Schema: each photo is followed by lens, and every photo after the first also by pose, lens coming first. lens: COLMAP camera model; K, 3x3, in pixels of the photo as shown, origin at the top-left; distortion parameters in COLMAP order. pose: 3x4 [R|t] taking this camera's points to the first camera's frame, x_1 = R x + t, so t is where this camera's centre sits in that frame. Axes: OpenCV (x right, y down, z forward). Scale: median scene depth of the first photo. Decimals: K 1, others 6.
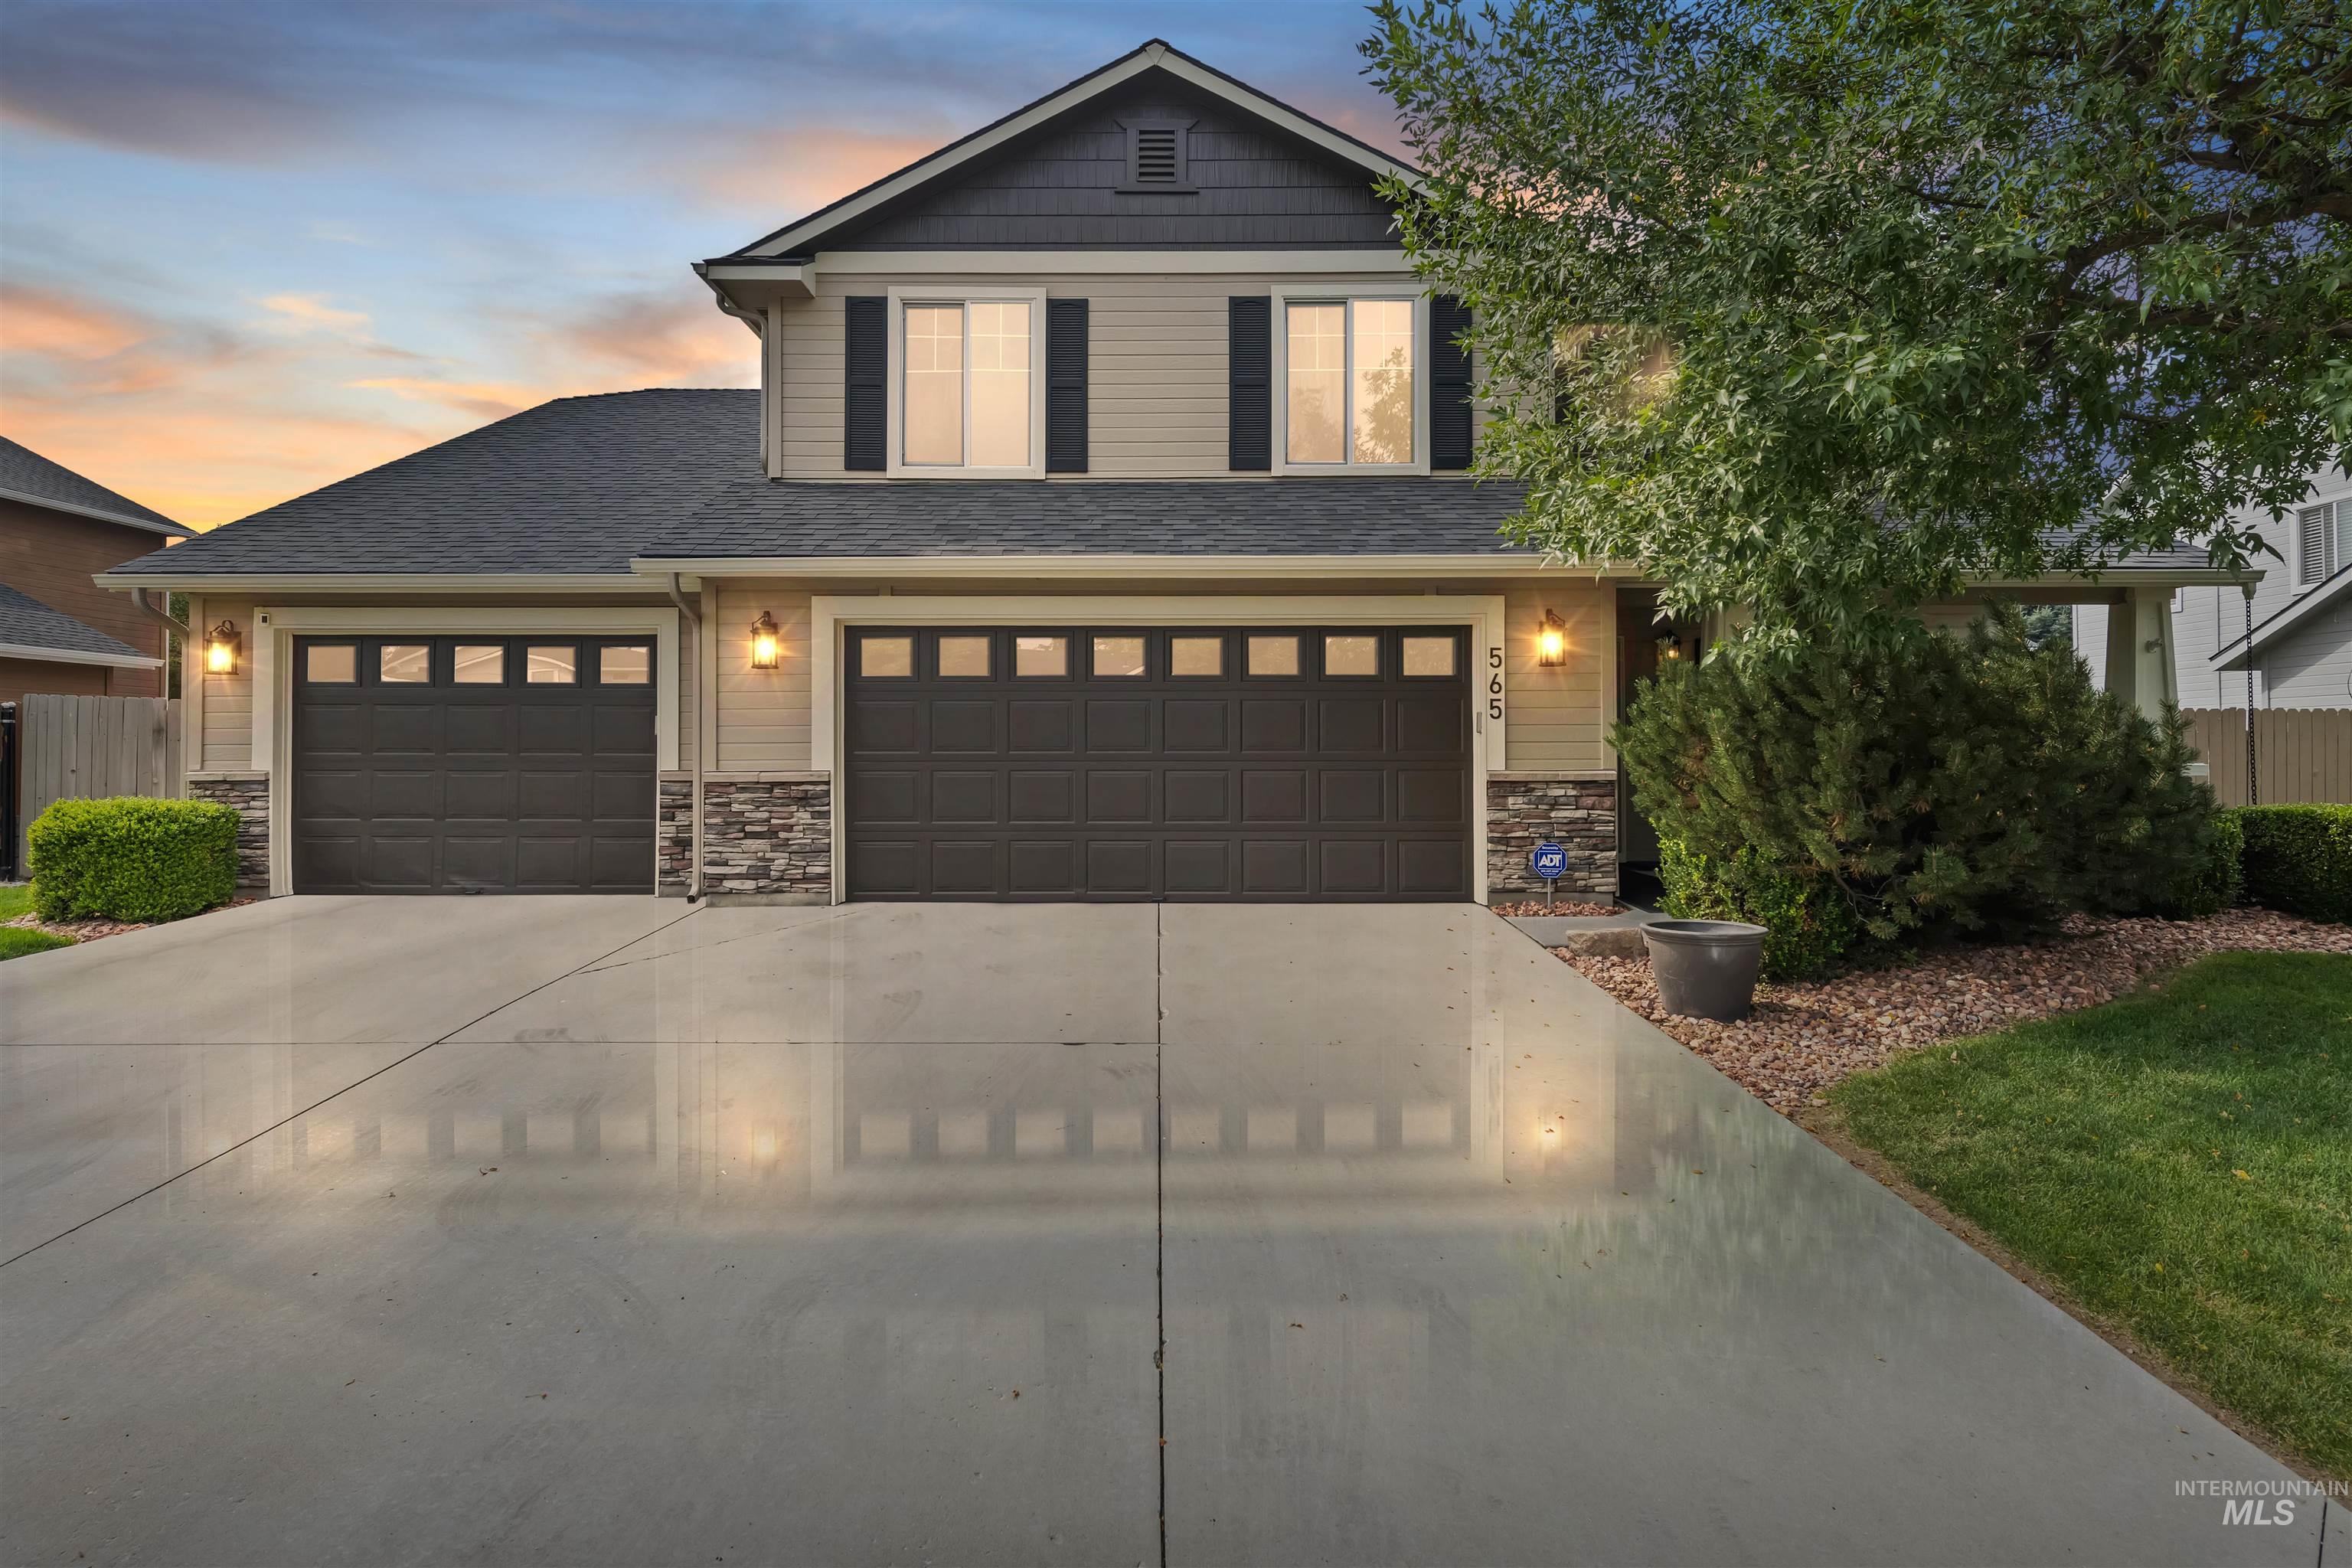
lens RADIAL K [[1160.2, 0, 1168.3], [0, 1160.2, 745.3], [0, 0, 1]] dist [0.019599, 0.000330]
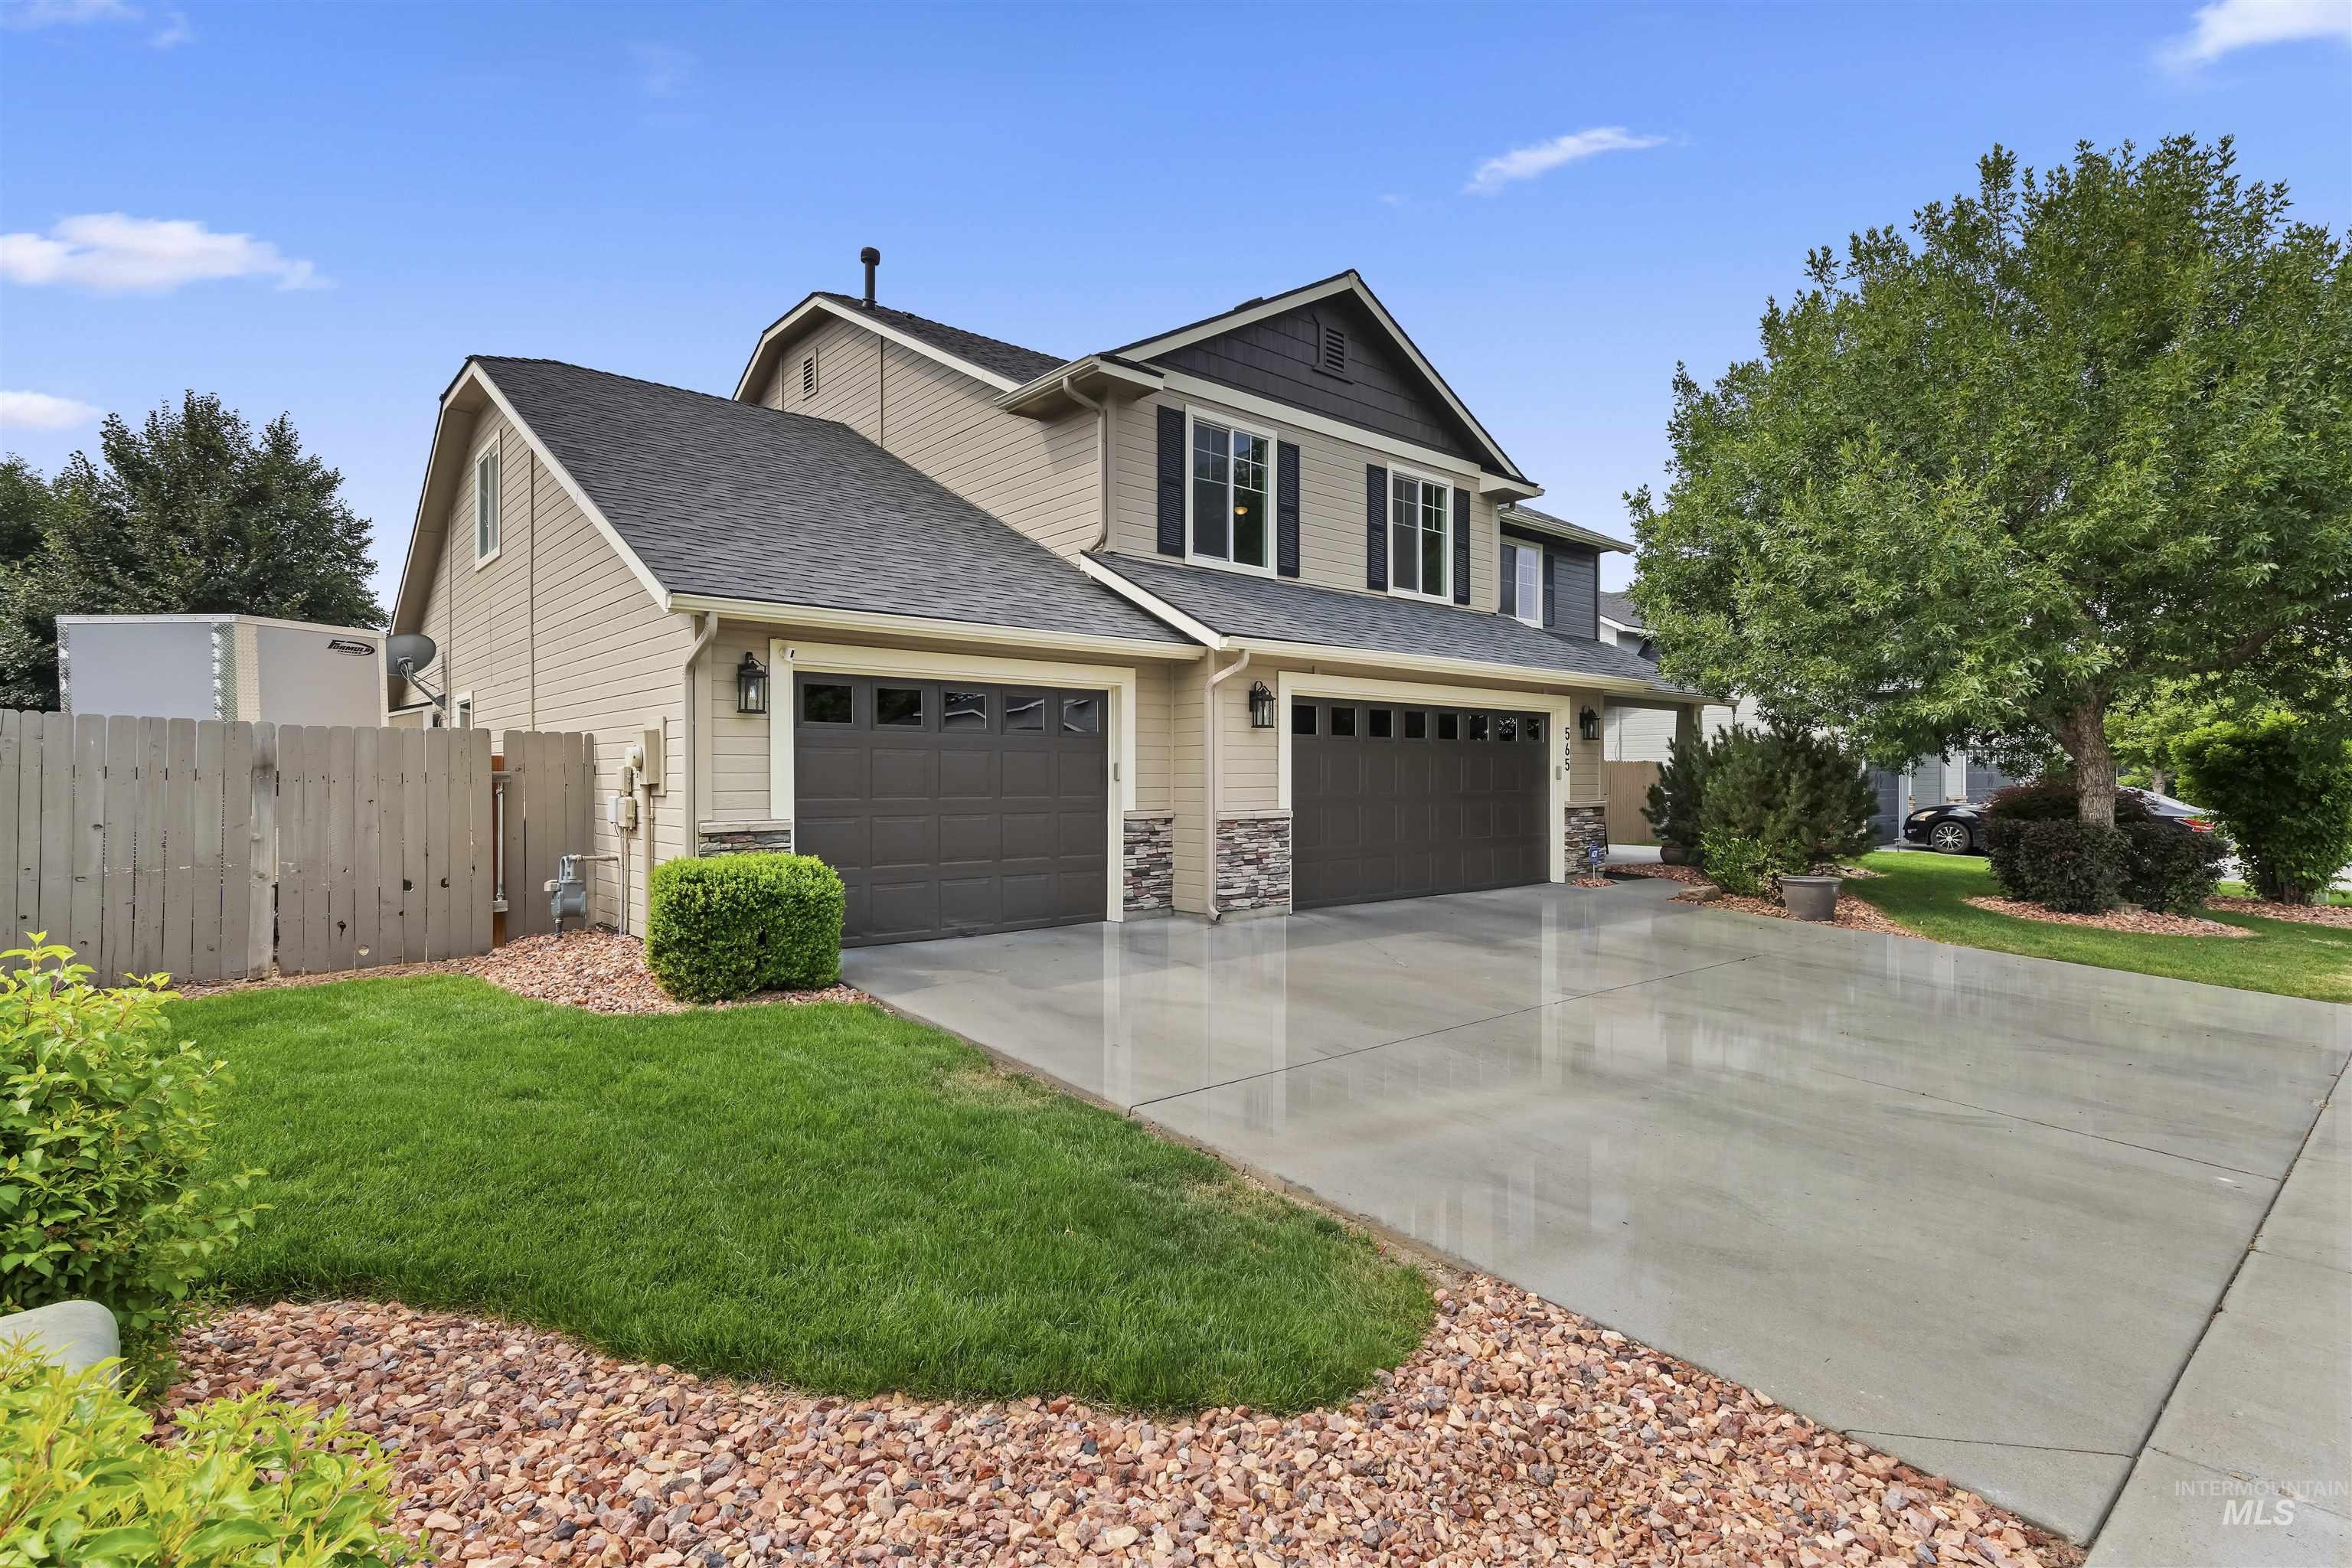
lens RADIAL K [[1160.2, 0, 1173.7], [0, 1160.2, 779.9], [0, 0, 1]] dist [0.019599, 0.000330]
pose [[0.752572, -0.001020, 0.658510, -1.128090], [-0.003967, 0.999974, 0.006082, -0.015867], [-0.658499, -0.007190, 0.752548, 0.114102]]
